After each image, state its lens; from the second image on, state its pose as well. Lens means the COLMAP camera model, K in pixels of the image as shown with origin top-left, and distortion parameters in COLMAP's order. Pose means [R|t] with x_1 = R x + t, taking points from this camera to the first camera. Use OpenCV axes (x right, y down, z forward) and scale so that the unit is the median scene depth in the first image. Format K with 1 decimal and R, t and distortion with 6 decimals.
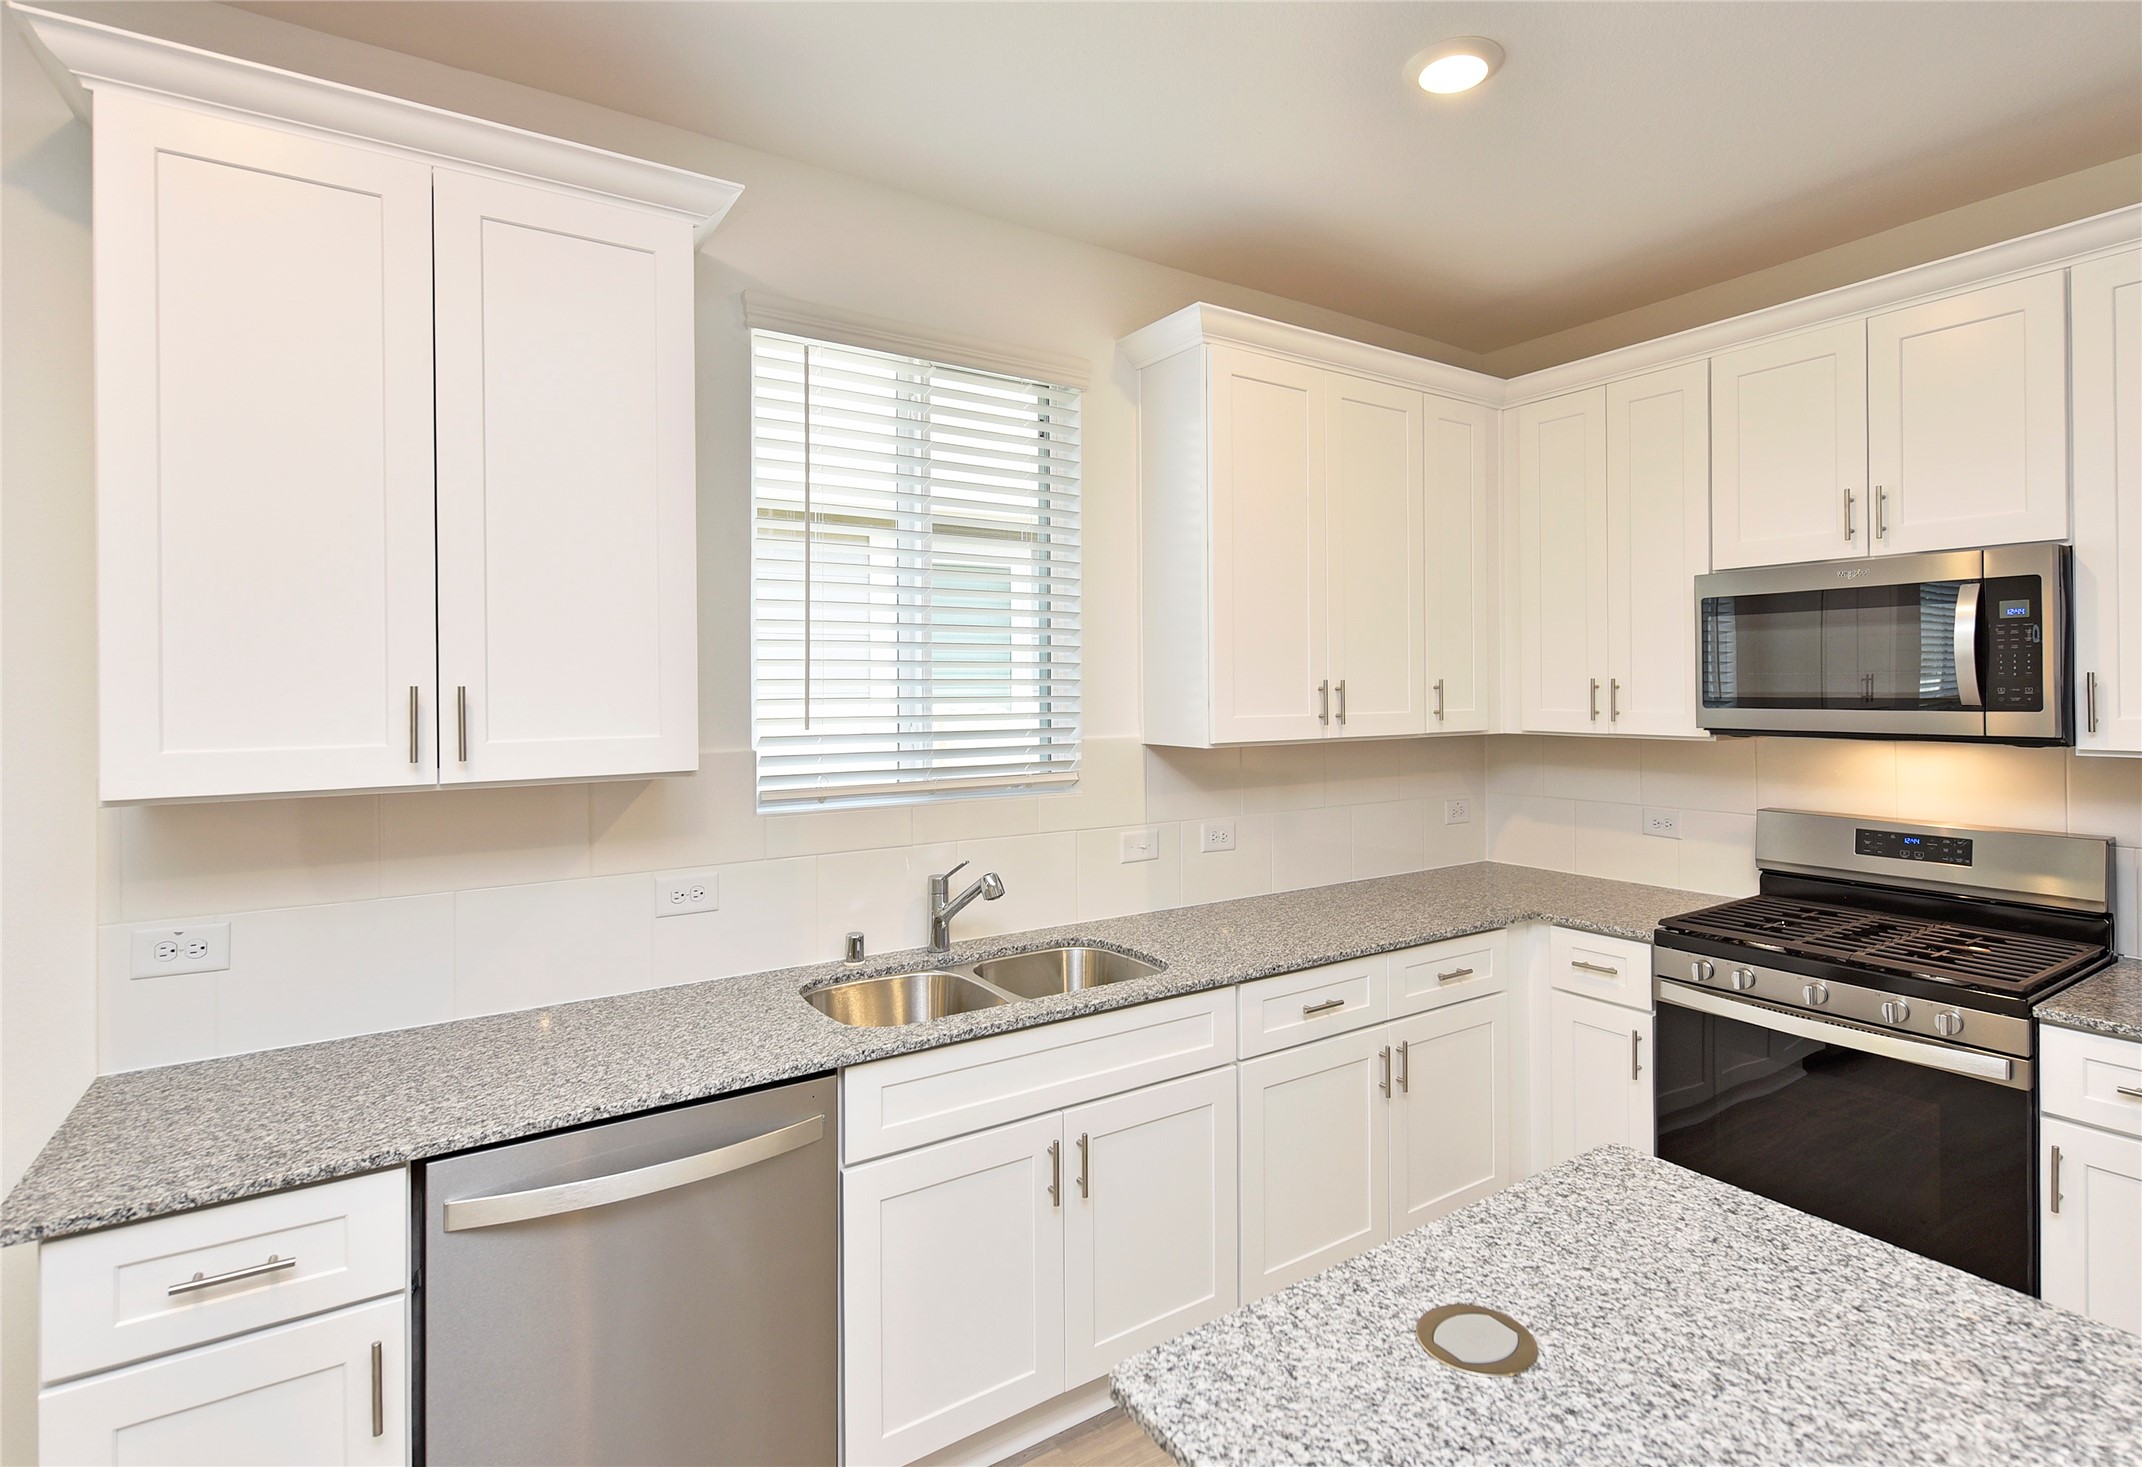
lens RADIAL K [[1064.1, 0, 1132.5], [0, 1064.1, 693.5], [0, 0, 1]] dist [0.001129, 0.000480]
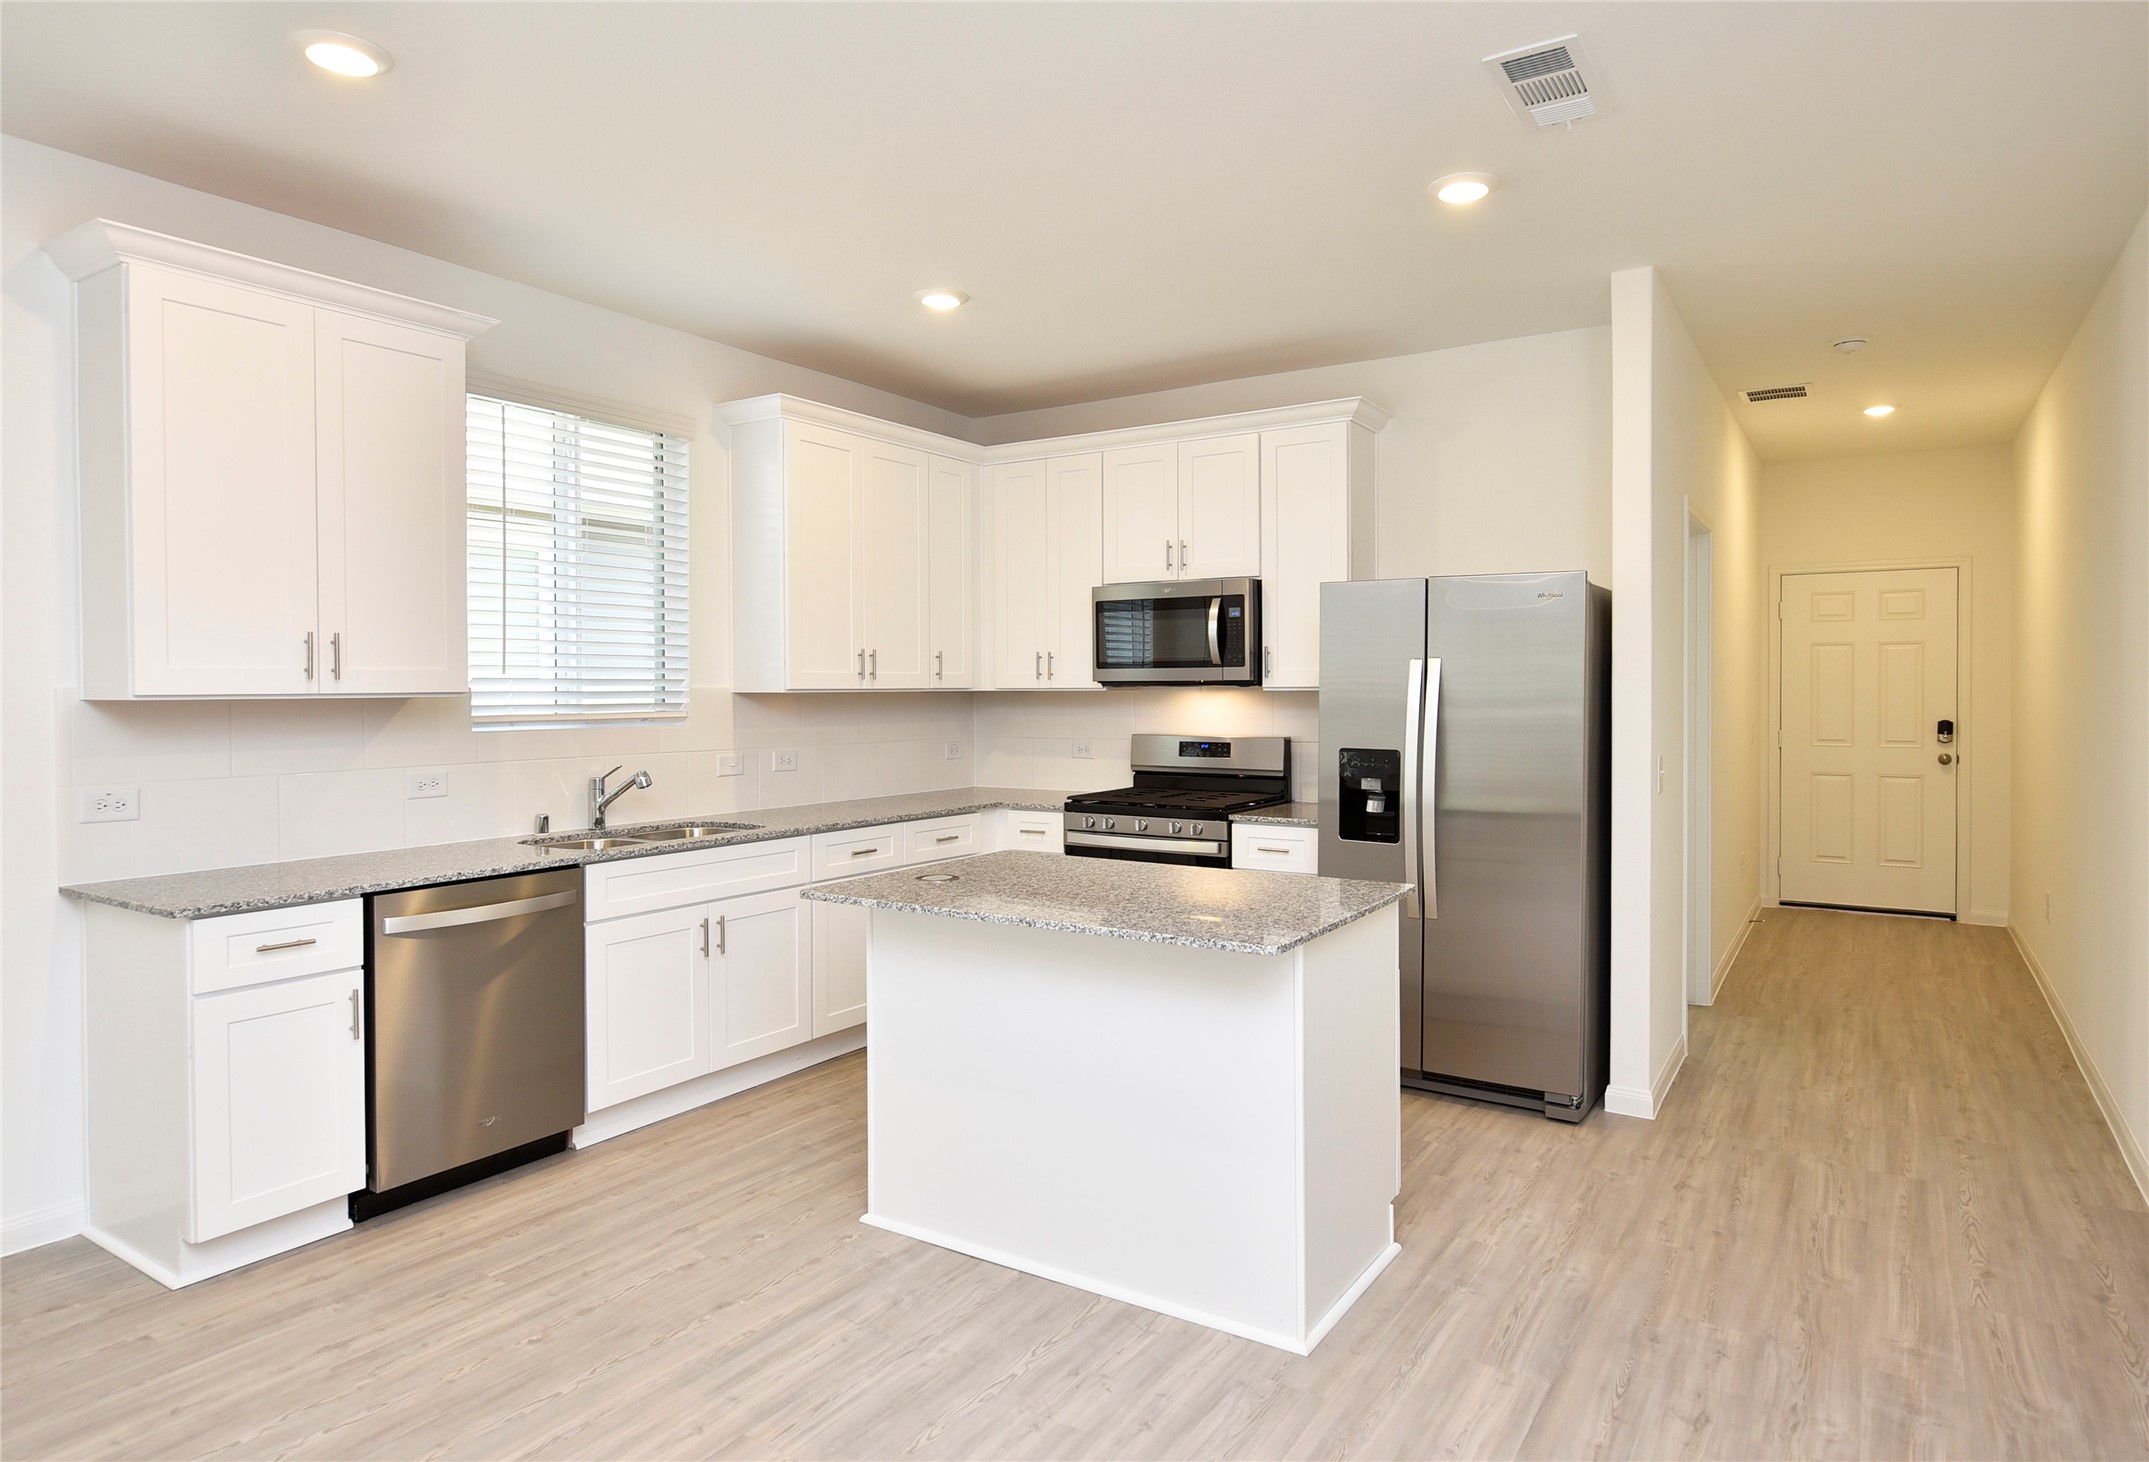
lens RADIAL K [[1240.4, 0, 1126.2], [0, 1240.4, 701.8], [0, 0, 1]] dist [-0.000214, -0.000191]
pose [[0.916116, -0.001802, 0.400908, -0.197350], [0.000711, 0.999996, 0.002871, 0.063766], [-0.400912, -0.002346, 0.916114, -0.821972]]
